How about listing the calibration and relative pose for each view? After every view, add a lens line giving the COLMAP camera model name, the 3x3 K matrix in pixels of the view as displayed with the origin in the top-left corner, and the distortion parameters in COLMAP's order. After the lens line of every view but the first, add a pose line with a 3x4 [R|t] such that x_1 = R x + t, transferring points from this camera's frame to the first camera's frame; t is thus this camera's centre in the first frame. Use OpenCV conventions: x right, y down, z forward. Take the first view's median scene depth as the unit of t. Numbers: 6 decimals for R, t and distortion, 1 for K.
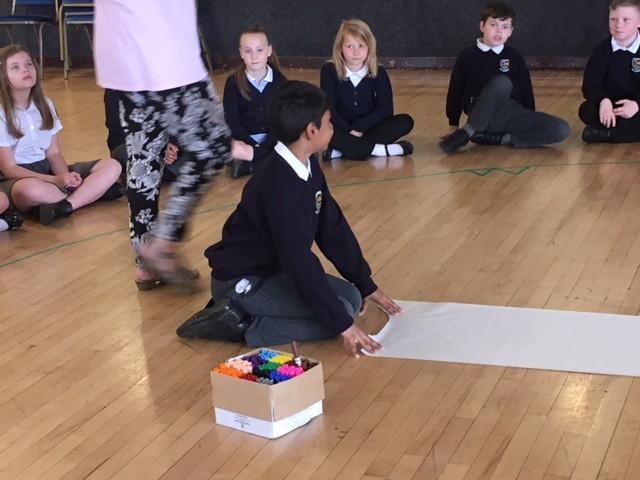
lens RADIAL K [[1316.4, 0, 320.0], [0, 1316.4, 240.0], [0, 0, 1]] dist [-0.002182, 0.213504]
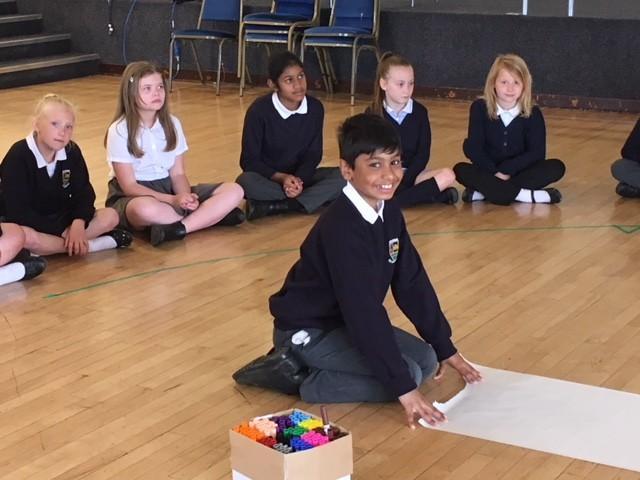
lens RADIAL K [[1316.4, 0, 320.0], [0, 1316.4, 240.0], [0, 0, 1]] dist [-0.002182, 0.213504]
pose [[0.981218, 0.085684, -0.172826, 0.076567], [-0.089025, 0.995961, -0.011659, -0.015540], [0.171129, 0.026826, 0.984883, 0.071933]]
